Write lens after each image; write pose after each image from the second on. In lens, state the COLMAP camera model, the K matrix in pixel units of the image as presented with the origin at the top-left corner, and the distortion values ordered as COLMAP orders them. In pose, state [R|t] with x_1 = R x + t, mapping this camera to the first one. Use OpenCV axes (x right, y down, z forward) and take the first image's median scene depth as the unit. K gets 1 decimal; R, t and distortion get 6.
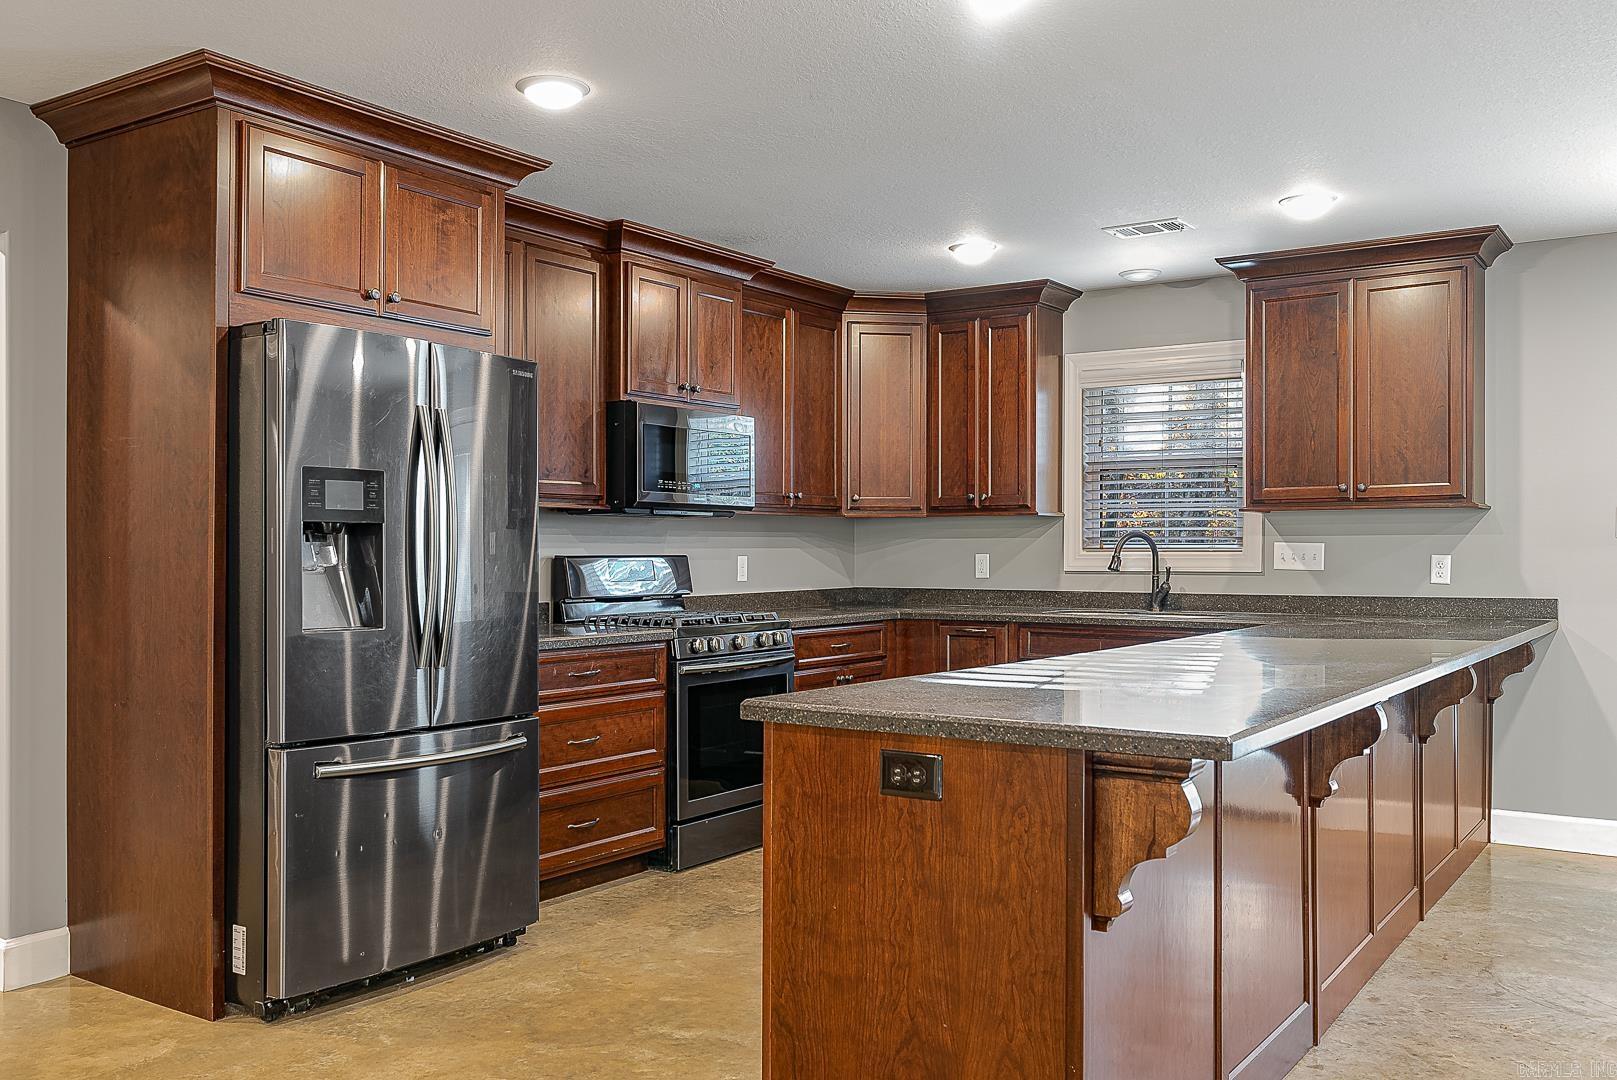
lens RADIAL K [[1369.9, 0, 821.2], [0, 1369.9, 568.4], [0, 0, 1]] dist [0.035454, -0.008248]
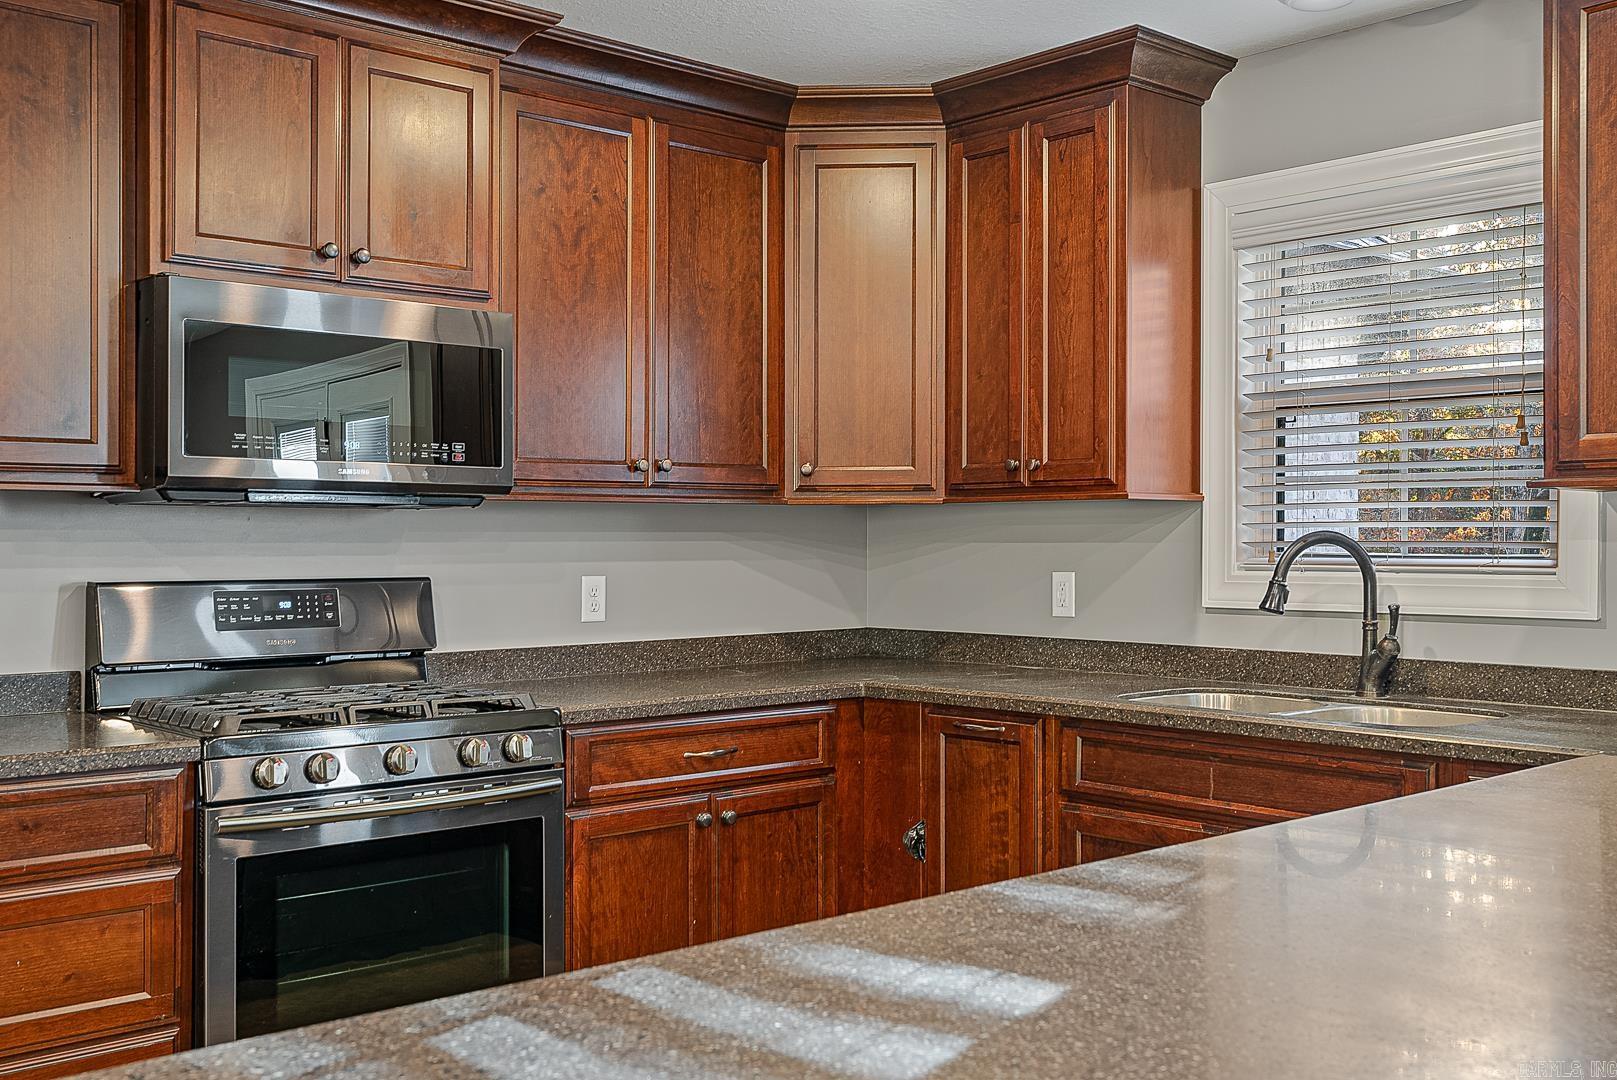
lens RADIAL K [[1597.9, 0, 808.8], [0, 1597.9, 550.6], [0, 0, 1]] dist [0.012891, 0.000000]
pose [[0.970124, 0.000876, -0.242607, 0.188619], [-0.003085, 0.999957, -0.008726, -0.014401], [0.242589, 0.009214, 0.970085, 0.404854]]
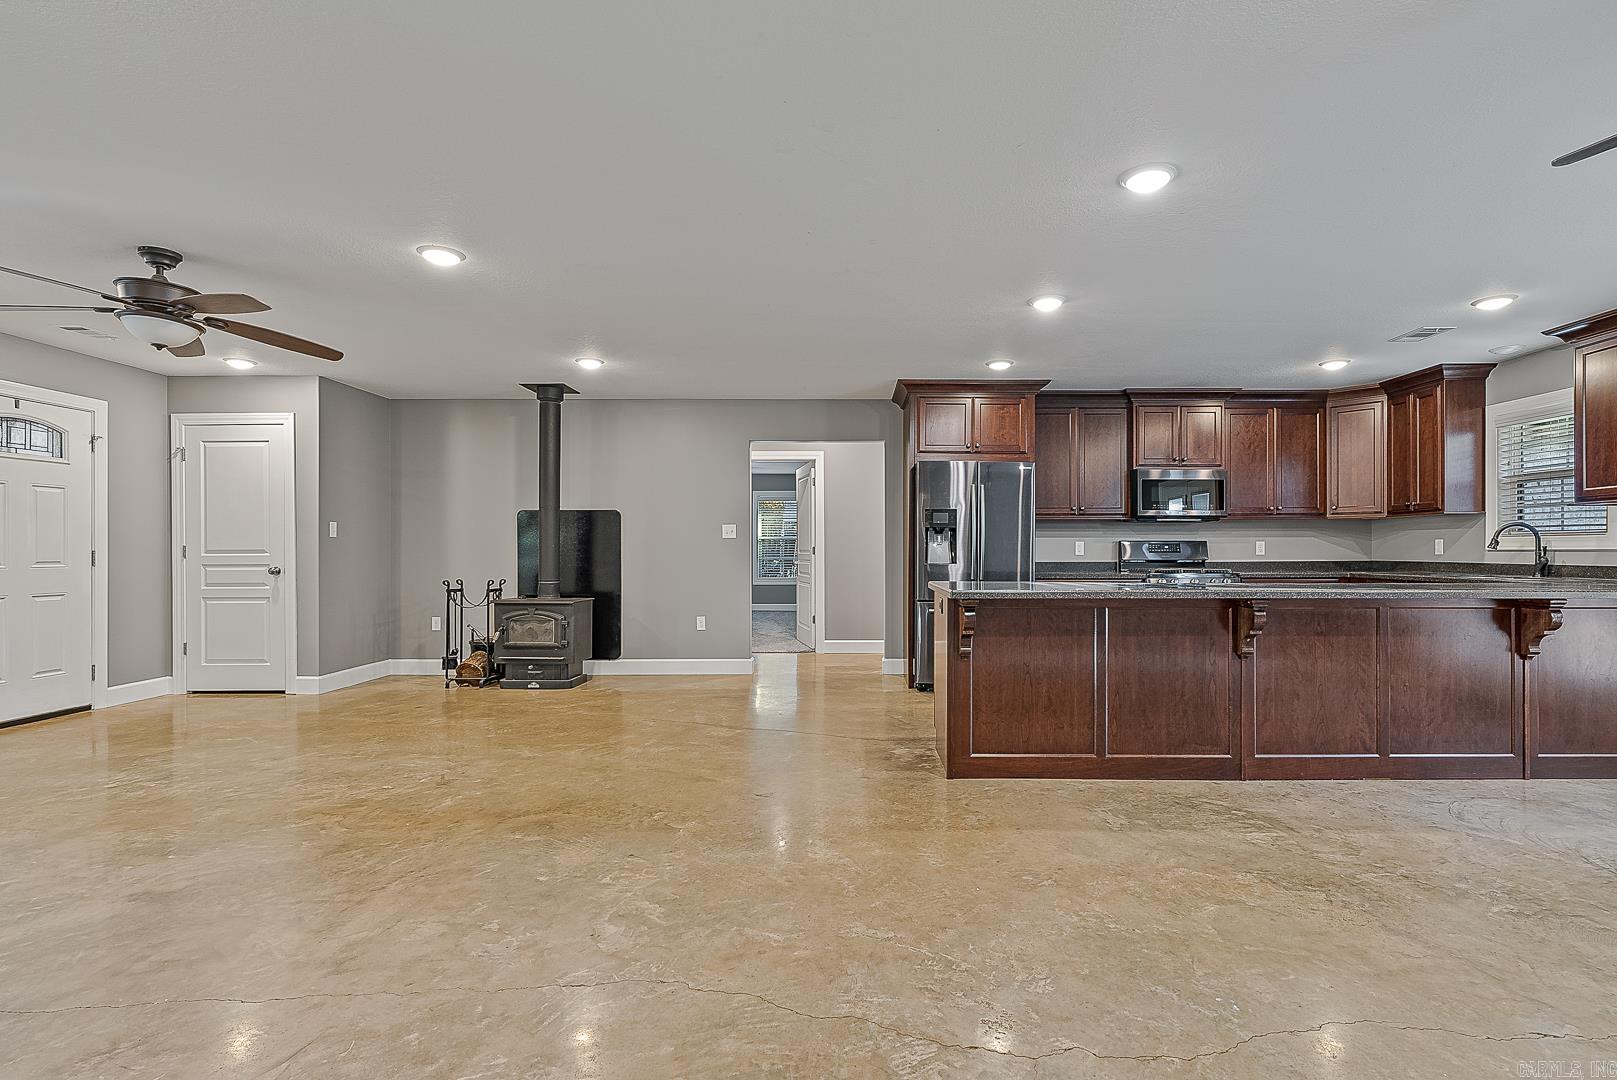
lens RADIAL K [[747.4, 0, 857.5], [0, 747.4, 553.9], [0, 0, 1]] dist [-0.009861, 0.001615]
pose [[0.564205, 0.004839, -0.825620, 0.485025], [-0.010369, 0.999945, -0.001225, 0.015050], [0.825569, 0.009252, 0.564225, -0.028904]]
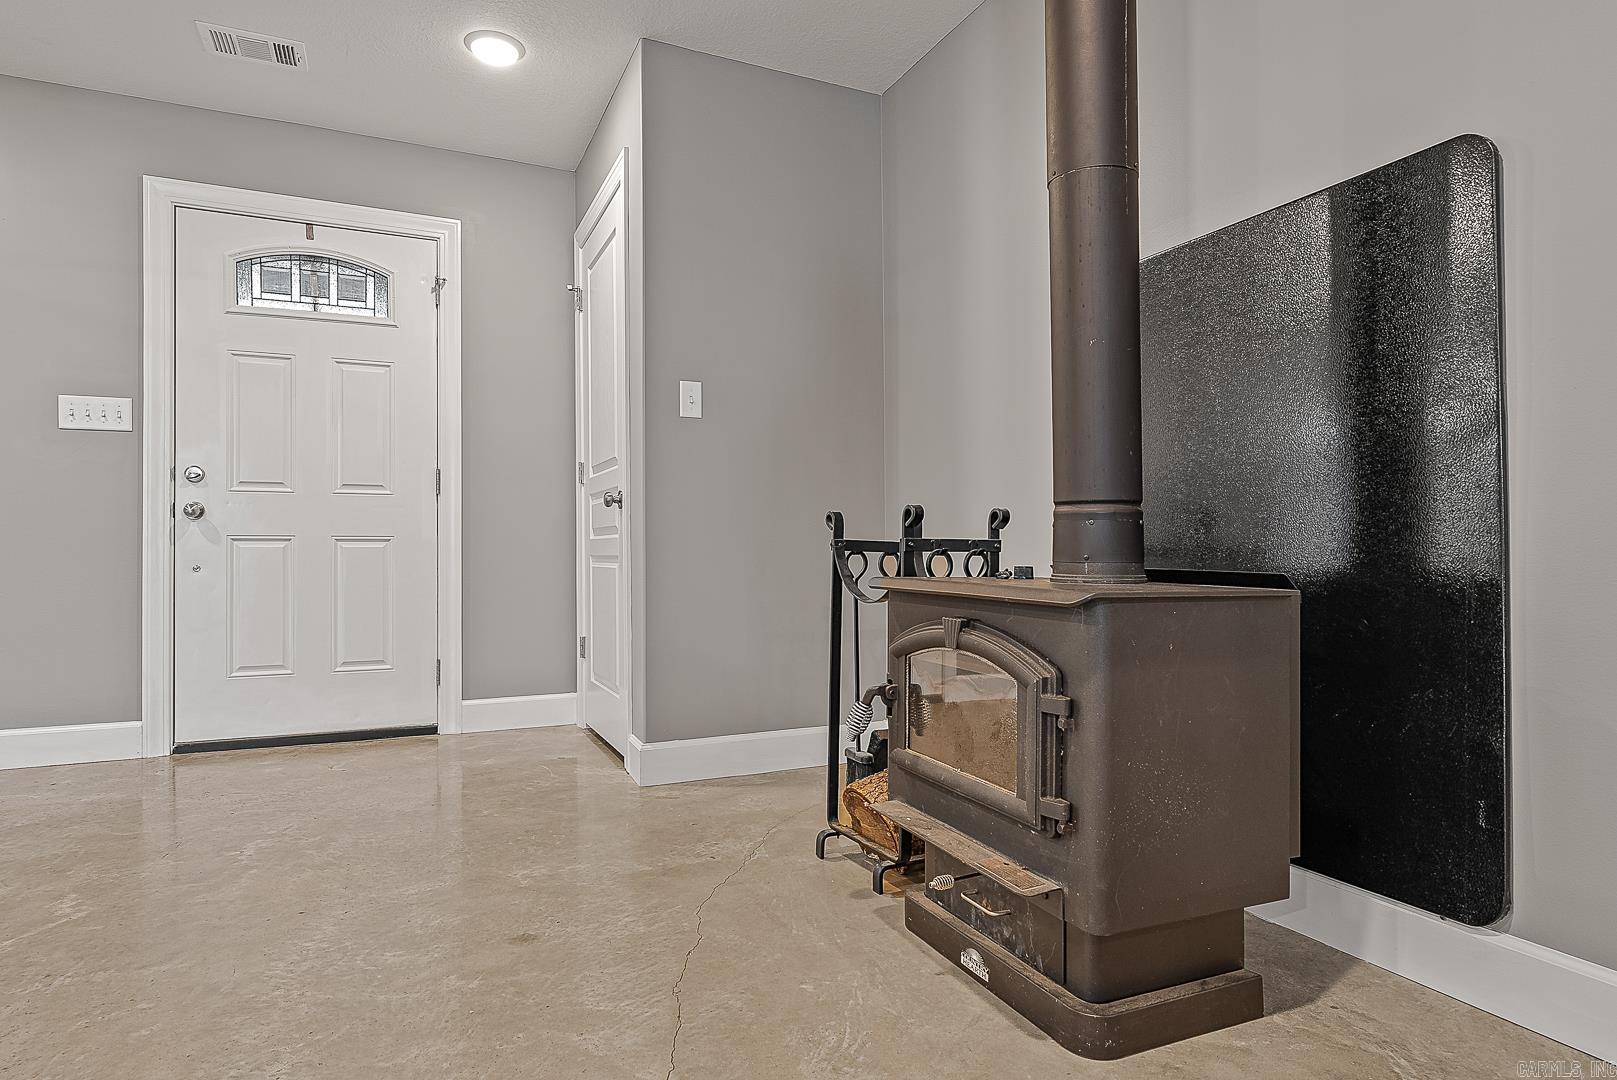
lens RADIAL K [[948.1, 0, 786.5], [0, 948.1, 510.4], [0, 0, 1]] dist [0.000720, -0.002486]
pose [[-0.536595, -0.030271, -0.843297, -0.251317], [-0.007959, 0.999493, -0.030814, 0.063941], [0.843802, -0.009823, -0.536564, 0.262904]]
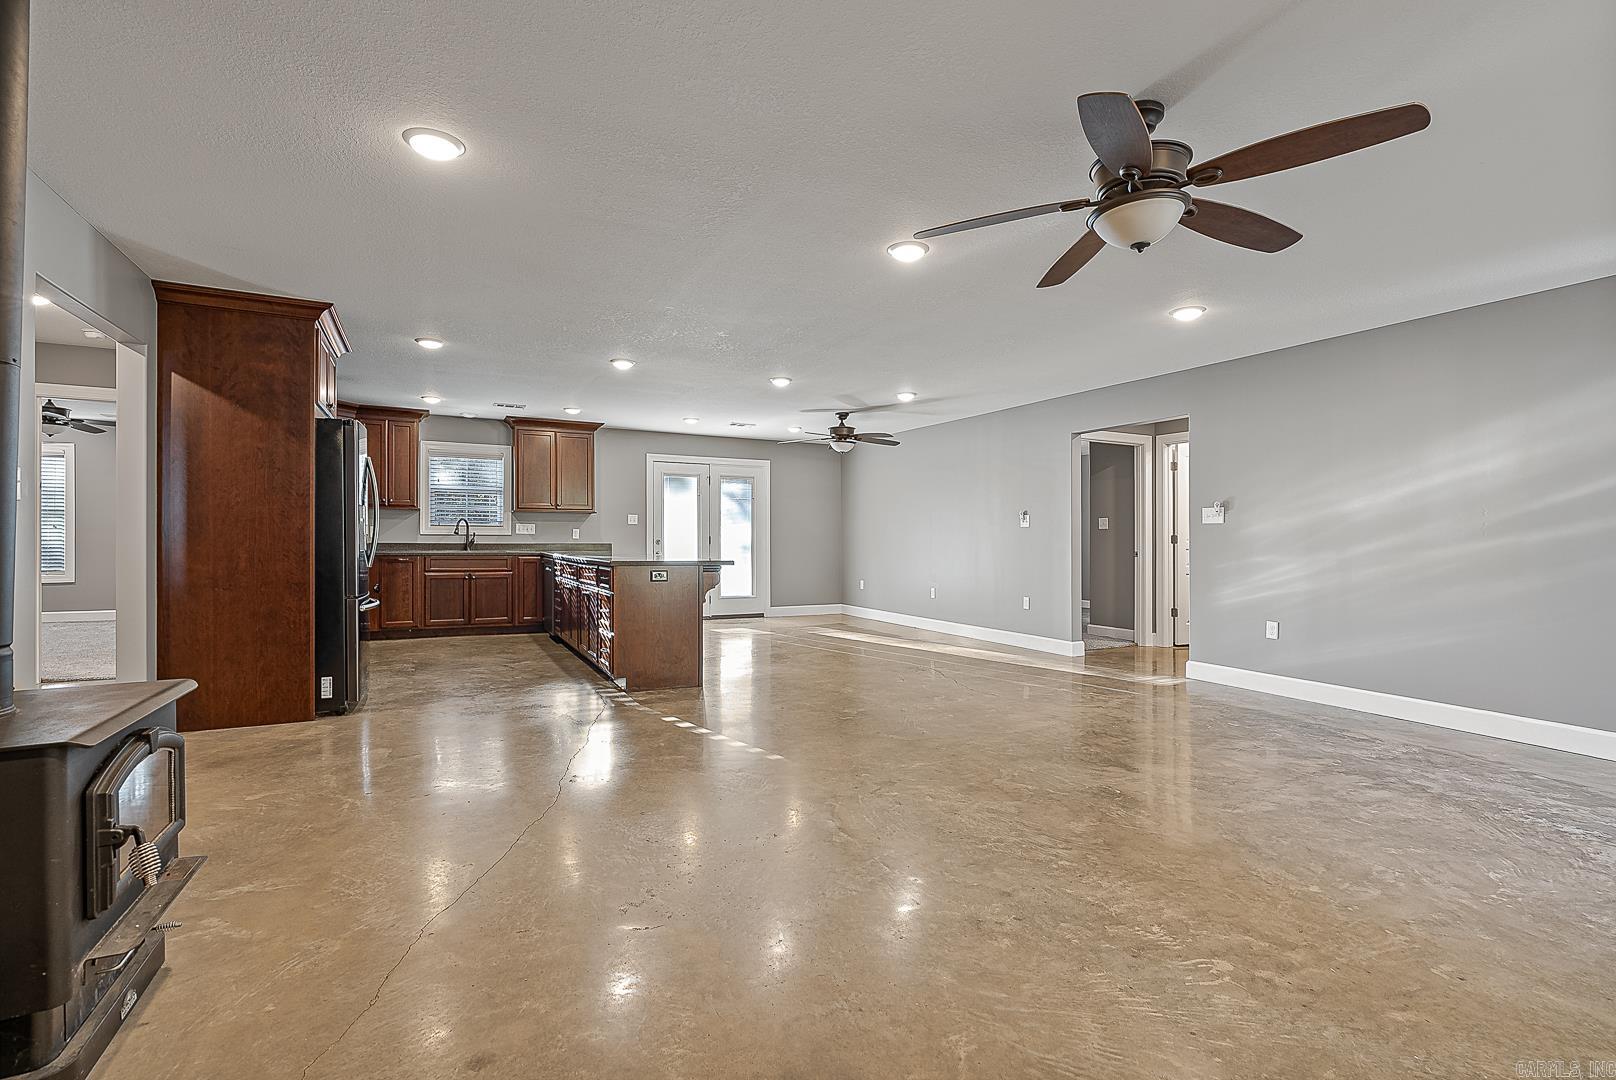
lens RADIAL K [[746.9, 0, 803.0], [0, 746.9, 553.3], [0, 0, 1]] dist [-0.009861, 0.001615]
pose [[0.494674, -0.012861, 0.868983, -0.613682], [0.002999, 0.999910, 0.013092, 0.019702], [-0.869073, -0.003870, 0.494668, -0.173585]]
